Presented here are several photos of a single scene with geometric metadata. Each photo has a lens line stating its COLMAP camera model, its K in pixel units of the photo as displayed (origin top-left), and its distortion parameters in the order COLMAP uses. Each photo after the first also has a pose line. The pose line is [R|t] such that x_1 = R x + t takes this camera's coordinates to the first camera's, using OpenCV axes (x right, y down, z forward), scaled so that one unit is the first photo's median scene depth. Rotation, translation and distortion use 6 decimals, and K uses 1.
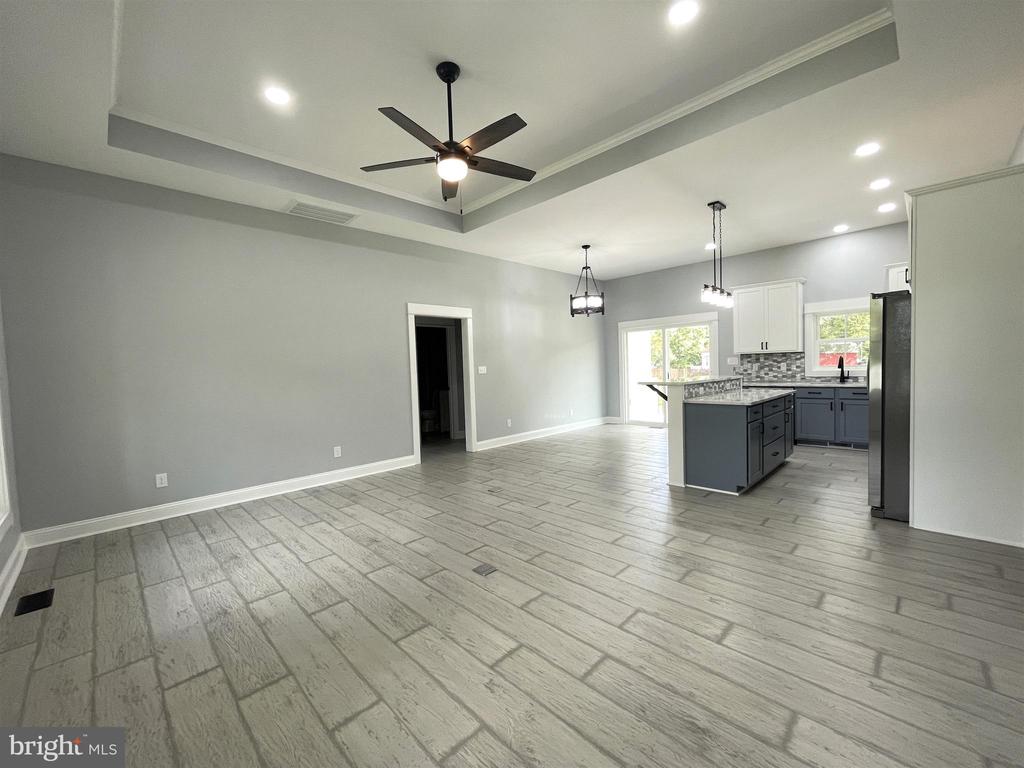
lens RADIAL K [[417.9, 0, 510.2], [0, 417.9, 383.6], [0, 0, 1]] dist [-0.001467, 0.000103]
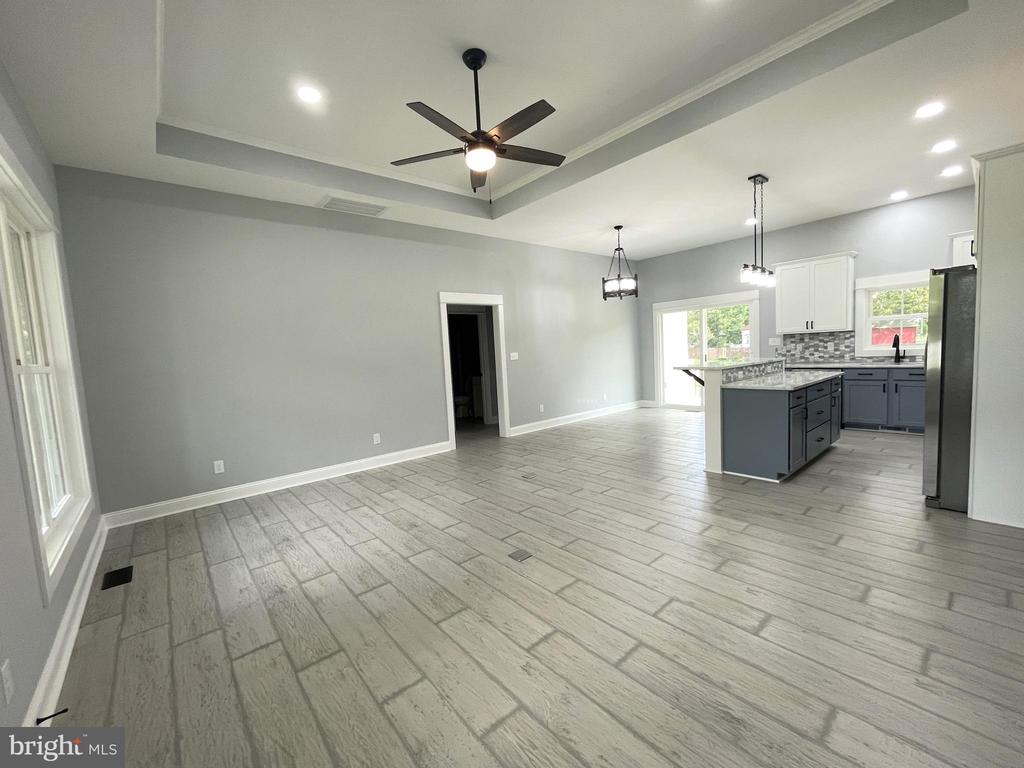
lens RADIAL K [[417.9, 0, 510.0], [0, 417.9, 383.5], [0, 0, 1]] dist [-0.001467, 0.000103]
pose [[0.996886, -0.014393, -0.077532, 0.000329], [0.017583, 0.999020, 0.040620, -0.014100], [0.076871, -0.041857, 0.996162, -0.006713]]
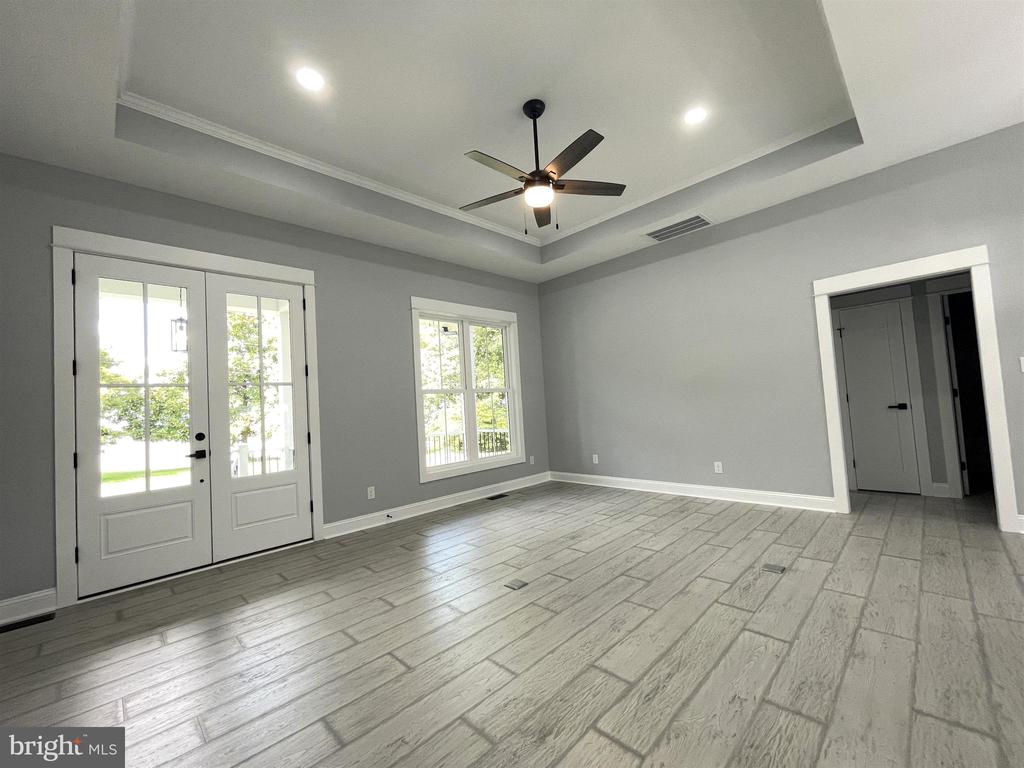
lens RADIAL K [[417.9, 0, 511.3], [0, 417.9, 385.7], [0, 0, 1]] dist [-0.001467, 0.000103]
pose [[0.001359, -0.012425, -0.999922, 0.677459], [0.017280, 0.999774, -0.012400, -0.021222], [0.999850, -0.017262, 0.001573, 0.693974]]
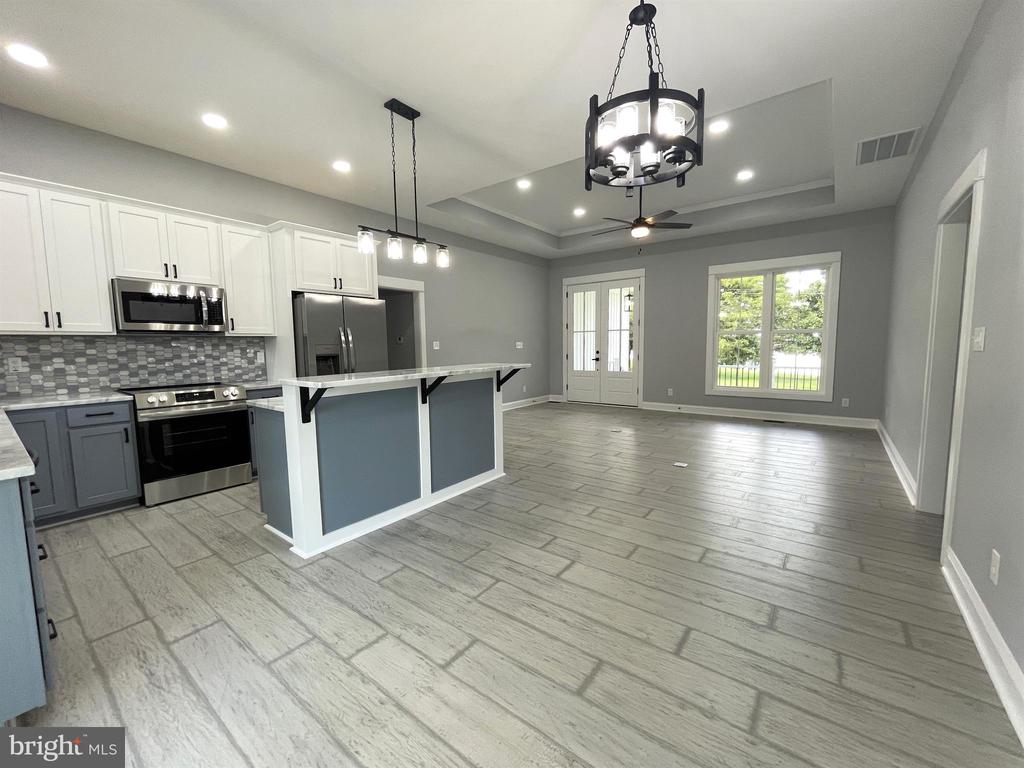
lens RADIAL K [[417.9, 0, 511.8], [0, 417.9, 383.9], [0, 0, 1]] dist [-0.001467, 0.000103]
pose [[-0.989333, 0.058521, -0.133401, 0.538241], [0.039599, 0.989314, 0.140318, -0.095721], [0.140187, 0.133539, -0.981078, 2.136073]]
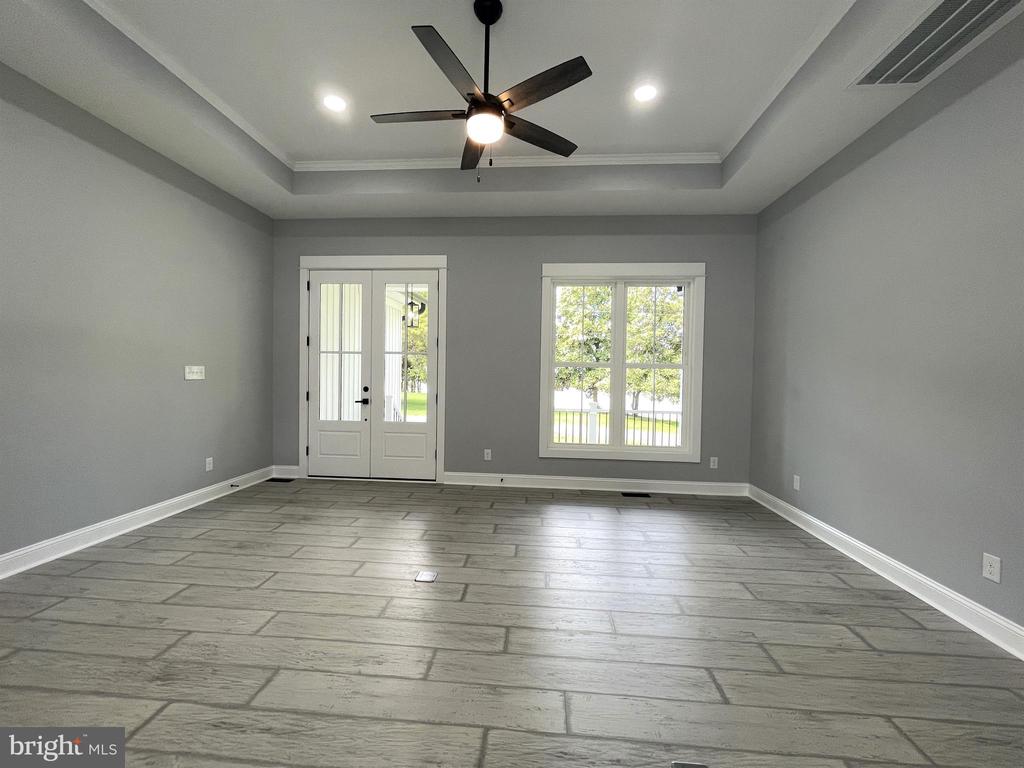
lens RADIAL K [[417.9, 0, 511.1], [0, 417.9, 384.0], [0, 0, 1]] dist [-0.001467, 0.000103]
pose [[-0.756174, 0.032781, -0.653549, 0.285938], [-0.020818, 0.997034, 0.074096, -0.053694], [0.654040, 0.069635, -0.753248, 1.273239]]
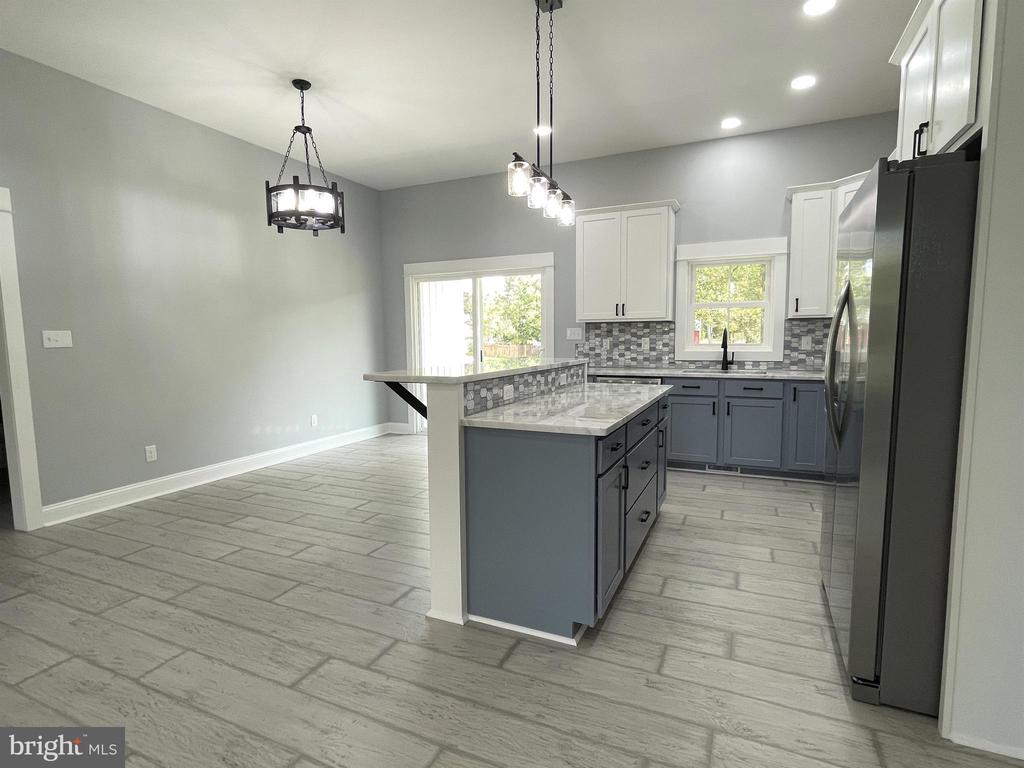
lens RADIAL K [[529.0, 0, 507.3], [0, 529.0, 385.3], [0, 0, 1]] dist [-0.002233, -0.000120]
pose [[0.937556, -0.009412, 0.347708, 0.304849], [-0.005802, 0.999072, 0.042689, -0.018872], [-0.347787, -0.042040, 0.936631, 0.547155]]
